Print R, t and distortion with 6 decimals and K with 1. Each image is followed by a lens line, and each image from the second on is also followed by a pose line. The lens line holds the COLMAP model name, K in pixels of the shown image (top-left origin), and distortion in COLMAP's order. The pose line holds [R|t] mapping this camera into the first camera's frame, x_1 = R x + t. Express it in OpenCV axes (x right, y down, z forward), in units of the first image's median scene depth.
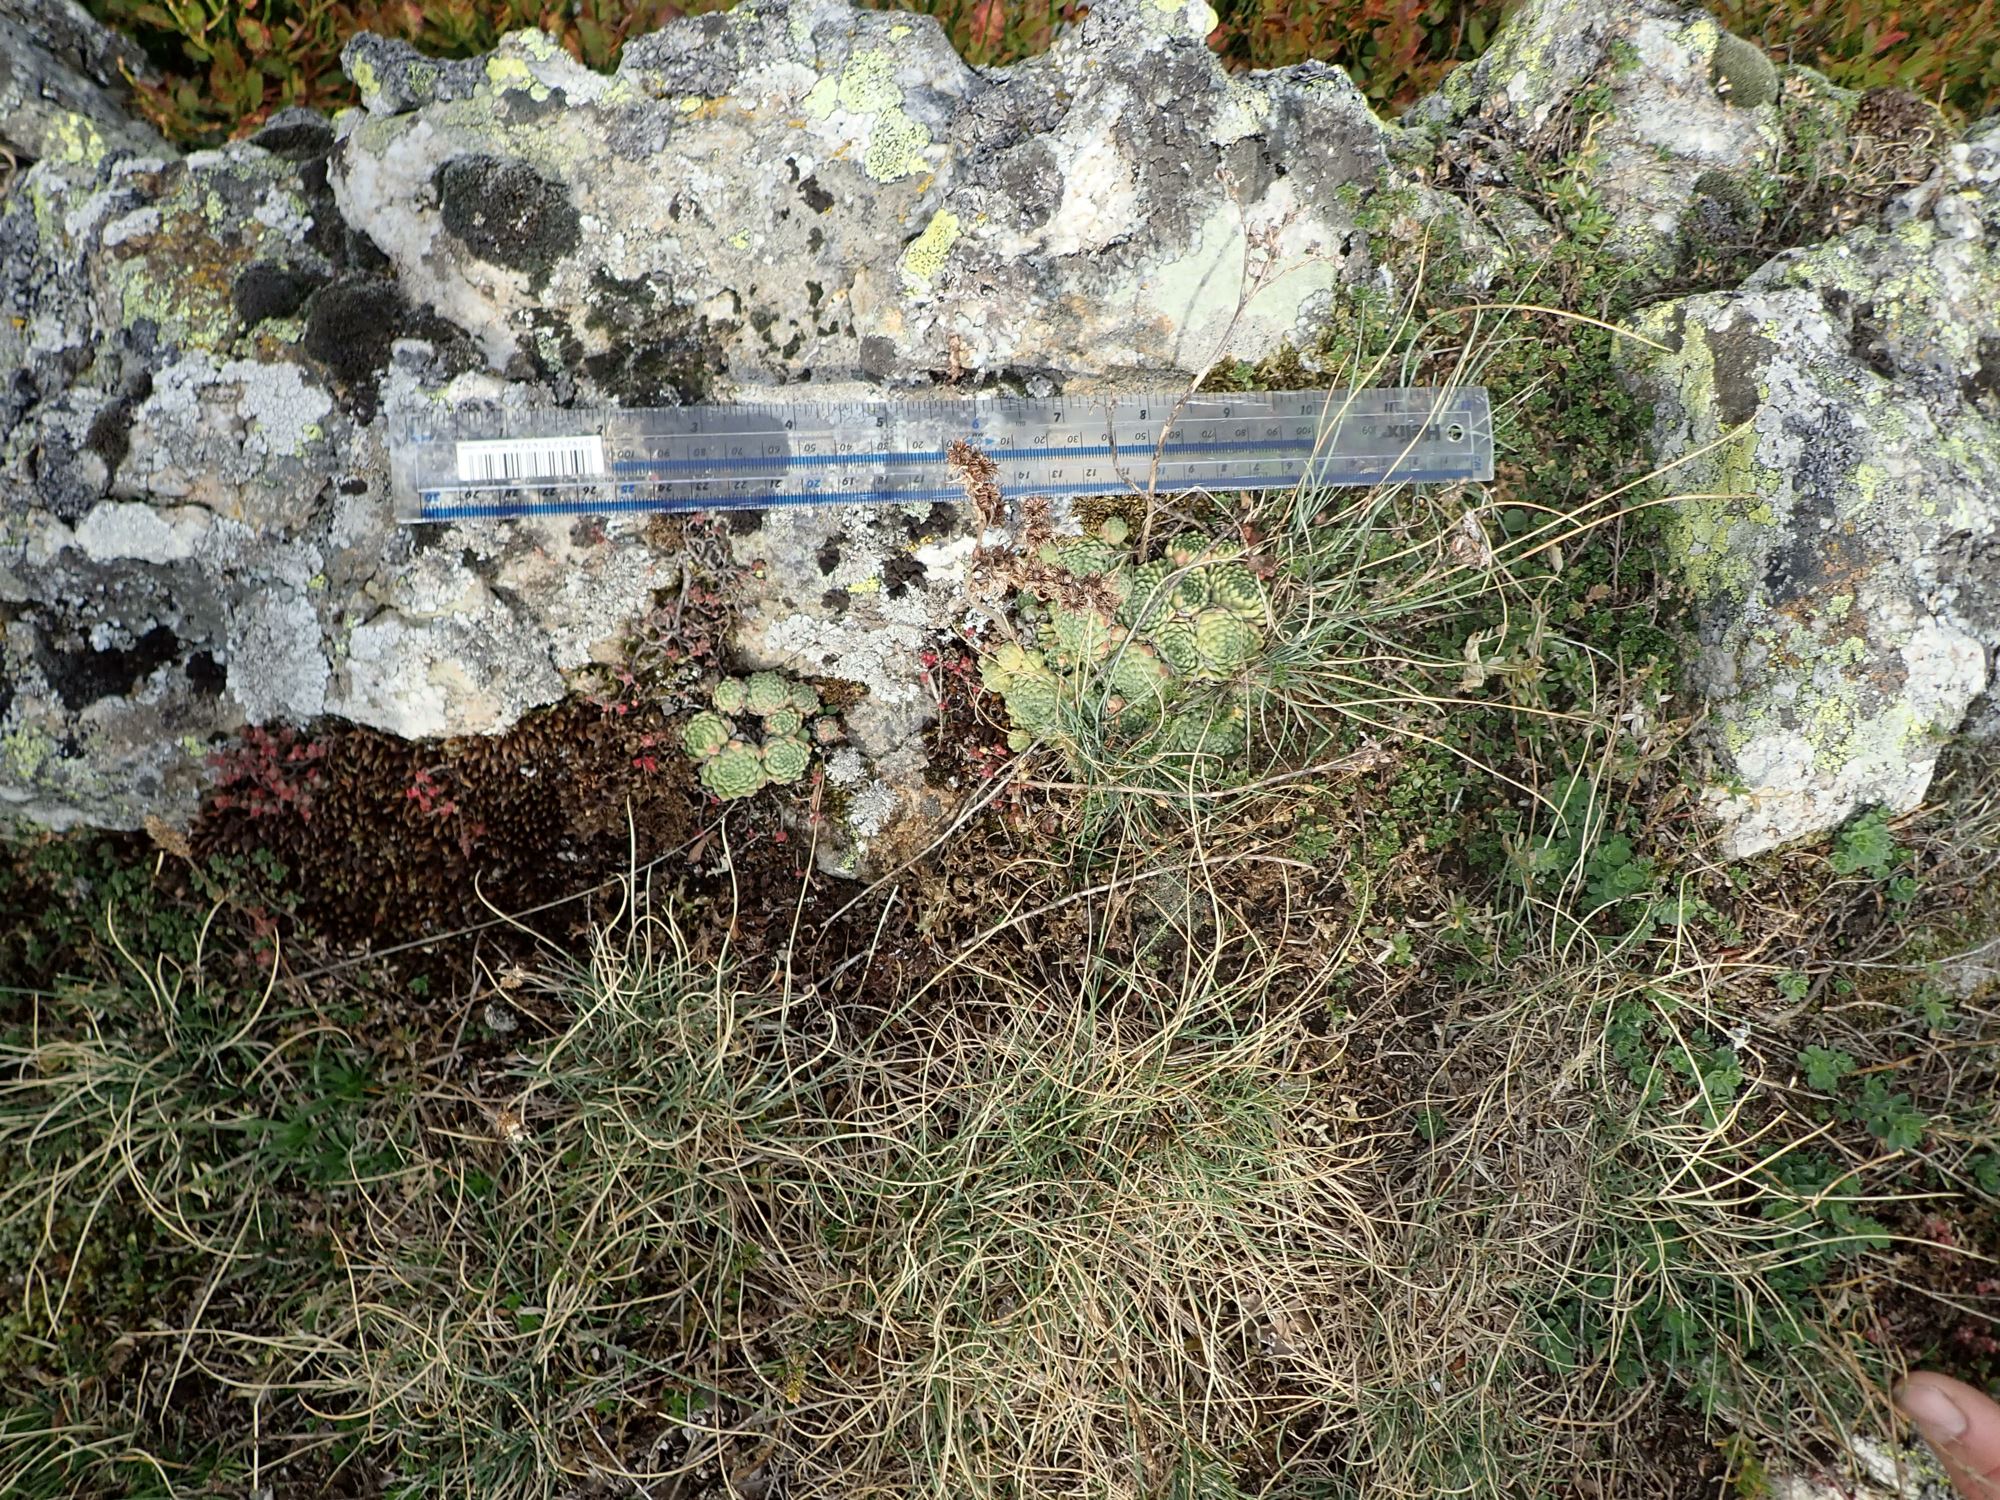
lens RADIAL K [[1418.8, 0, 1000.0], [0, 1418.8, 750.0], [0, 0, 1]] dist [0.003757, 0.002222]
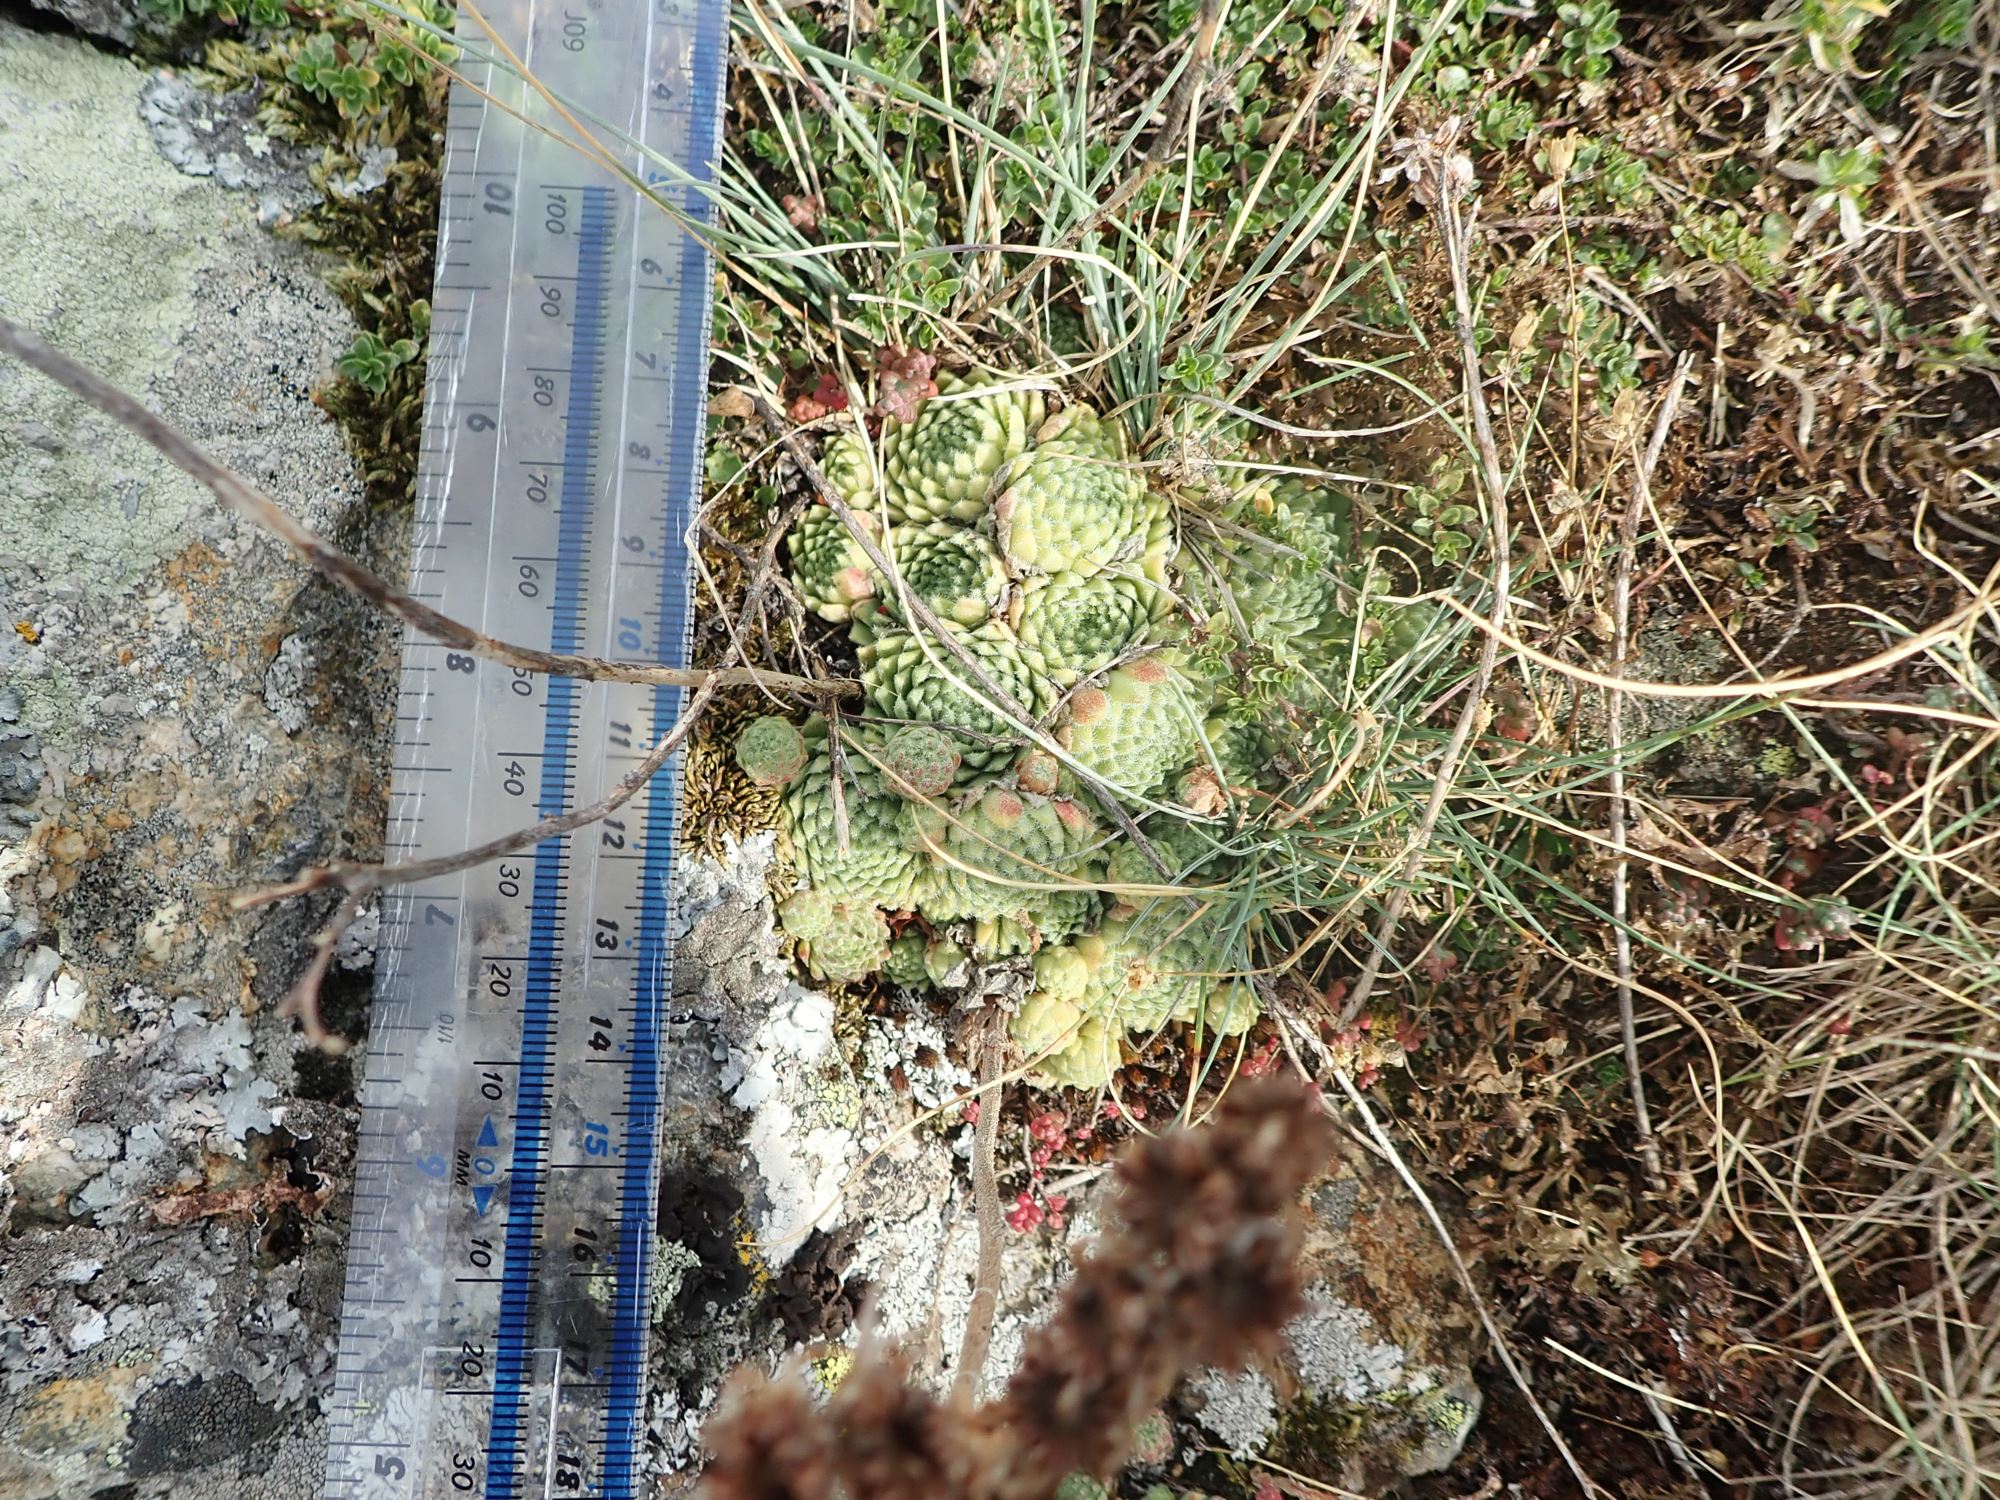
lens RADIAL K [[1418.8, 0, 1000.0], [0, 1418.8, 750.0], [0, 0, 1]] dist [0.003757, 0.002222]
pose [[0.113449, -0.993377, -0.018187, 0.093773], [0.990741, 0.111736, 0.077116, -0.121278], [-0.074573, -0.026767, 0.996856, 0.600827]]
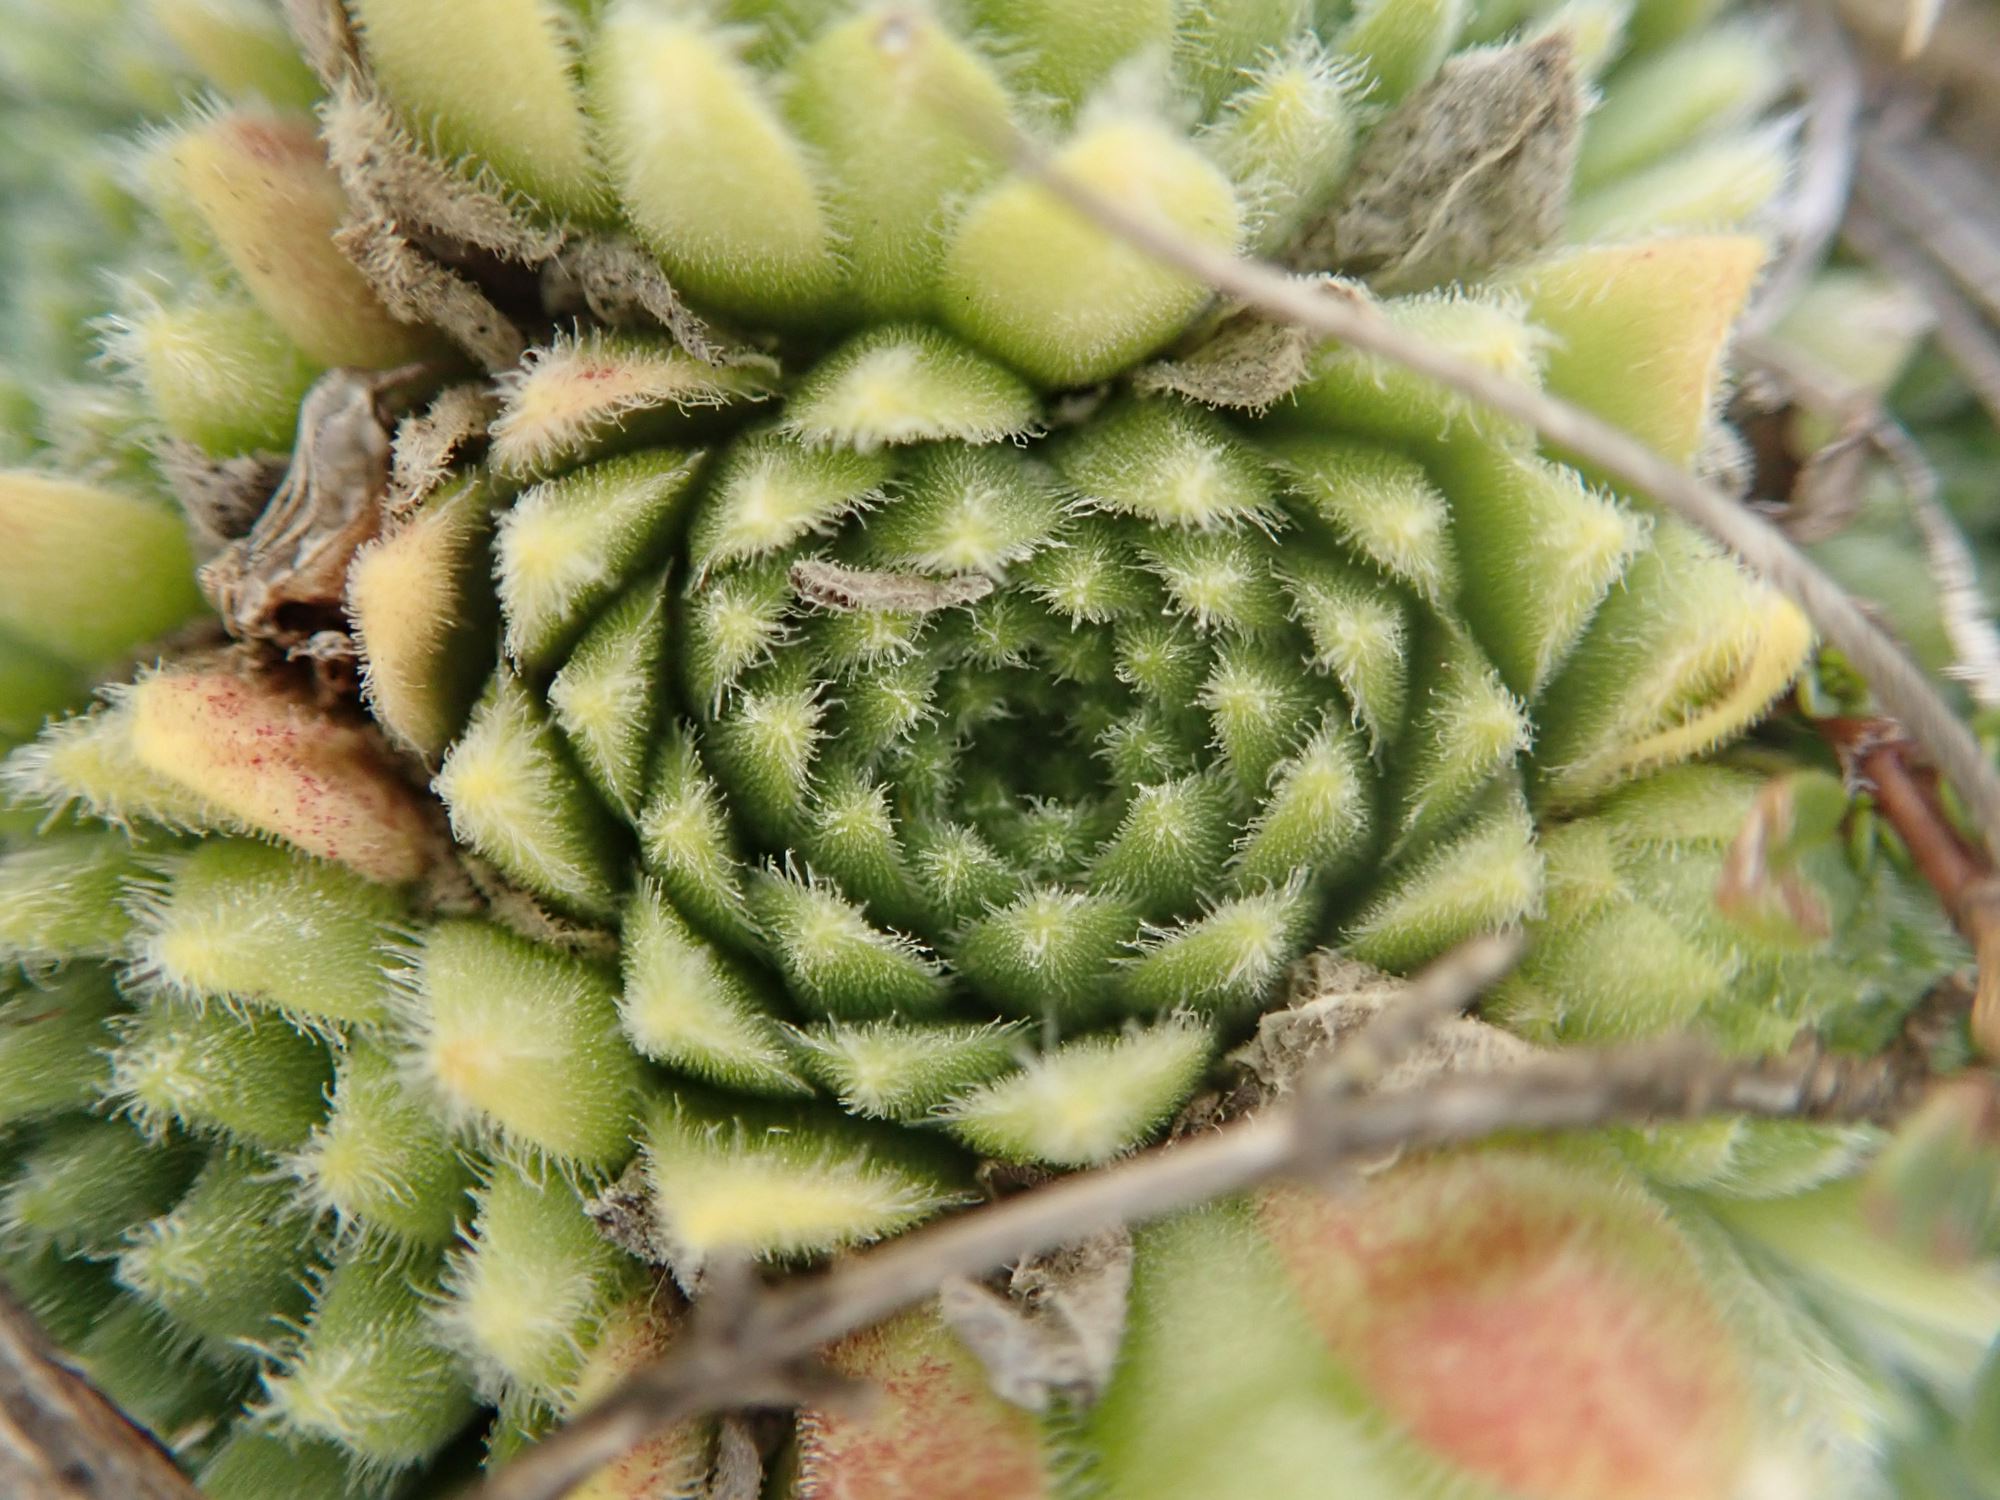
lens RADIAL K [[1749.9, 0, 1000.0], [0, 1749.9, 750.0], [0, 0, 1]] dist [0.034280, 0.012206]
pose [[0.215260, -0.974612, -0.061598, 0.128397], [0.976225, 0.216402, -0.012431, -0.070311], [0.025445, -0.057458, 0.998024, 0.935848]]
